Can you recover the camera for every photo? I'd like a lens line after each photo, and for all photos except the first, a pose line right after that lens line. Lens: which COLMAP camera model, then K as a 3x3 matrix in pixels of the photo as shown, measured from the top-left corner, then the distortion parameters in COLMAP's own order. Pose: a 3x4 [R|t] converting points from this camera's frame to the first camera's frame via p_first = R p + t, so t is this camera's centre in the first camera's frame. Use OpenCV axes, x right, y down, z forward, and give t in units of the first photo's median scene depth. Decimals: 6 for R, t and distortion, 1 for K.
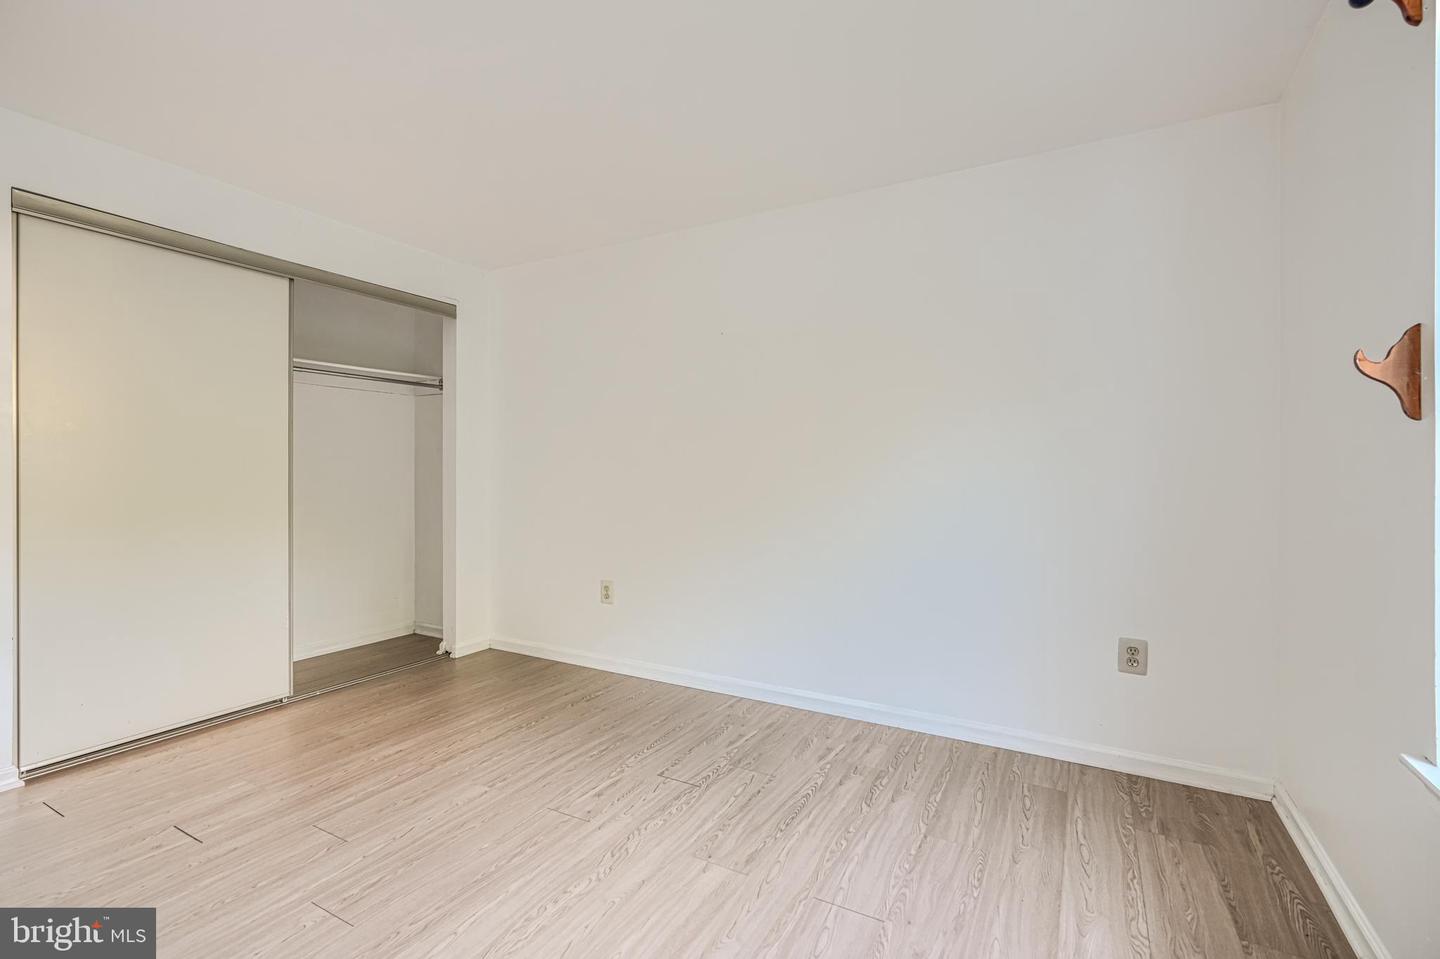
lens RADIAL K [[662.4, 0, 729.9], [0, 662.4, 480.4], [0, 0, 1]] dist [0.003823, -0.000726]
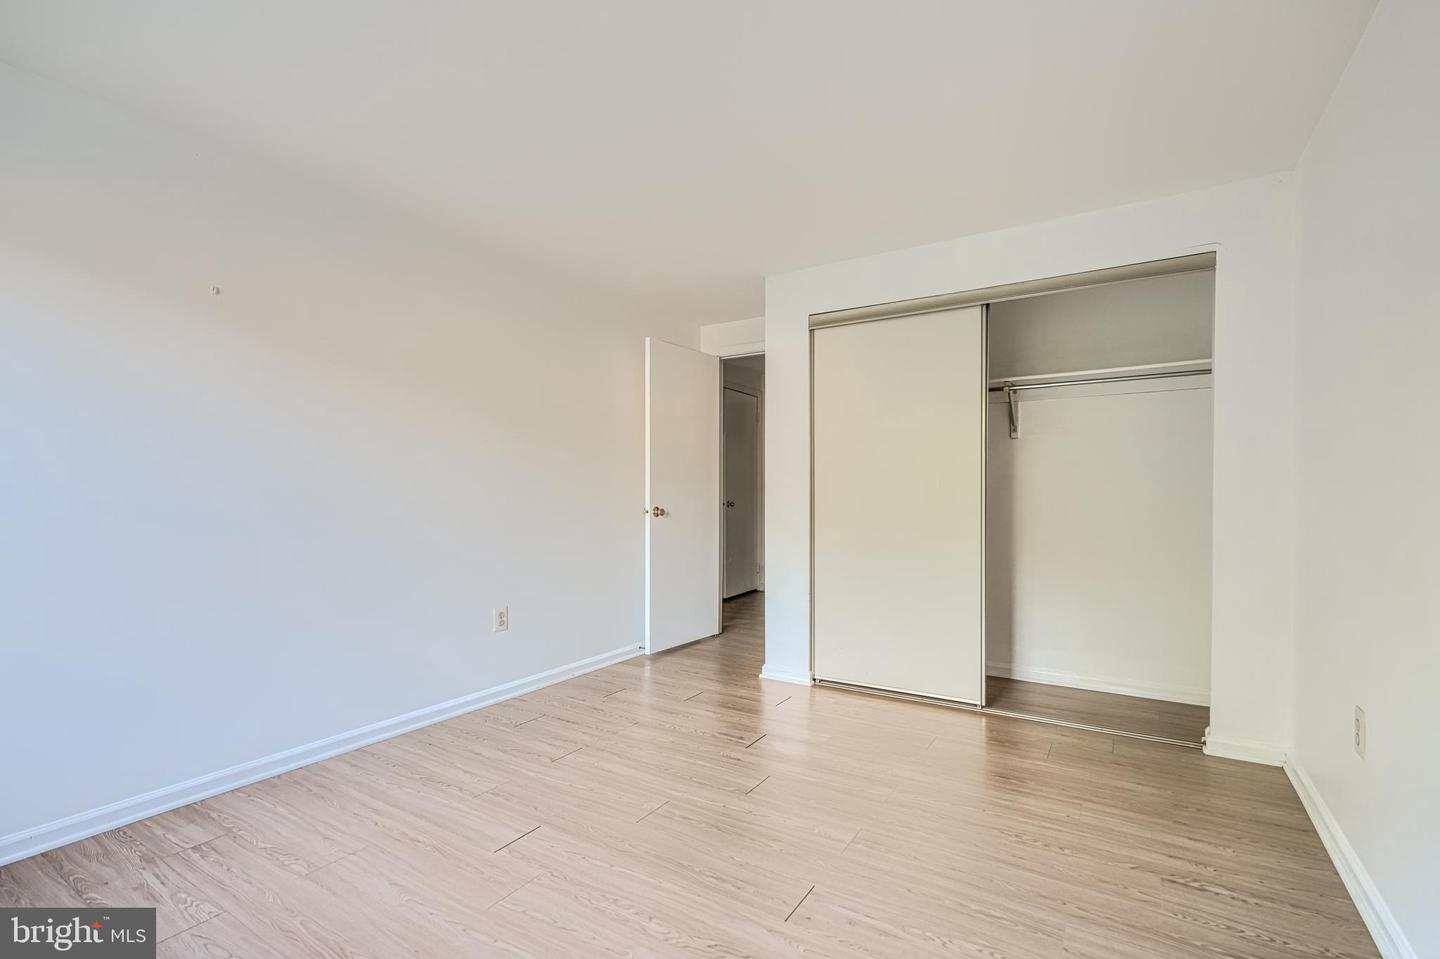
lens RADIAL K [[662.4, 0, 714.9], [0, 662.4, 486.8], [0, 0, 1]] dist [0.003823, -0.000726]
pose [[-0.075863, -0.010016, -0.997068, 0.486789], [-0.013471, 0.999869, -0.009020, -0.002409], [0.997027, 0.012748, -0.075988, 0.785668]]
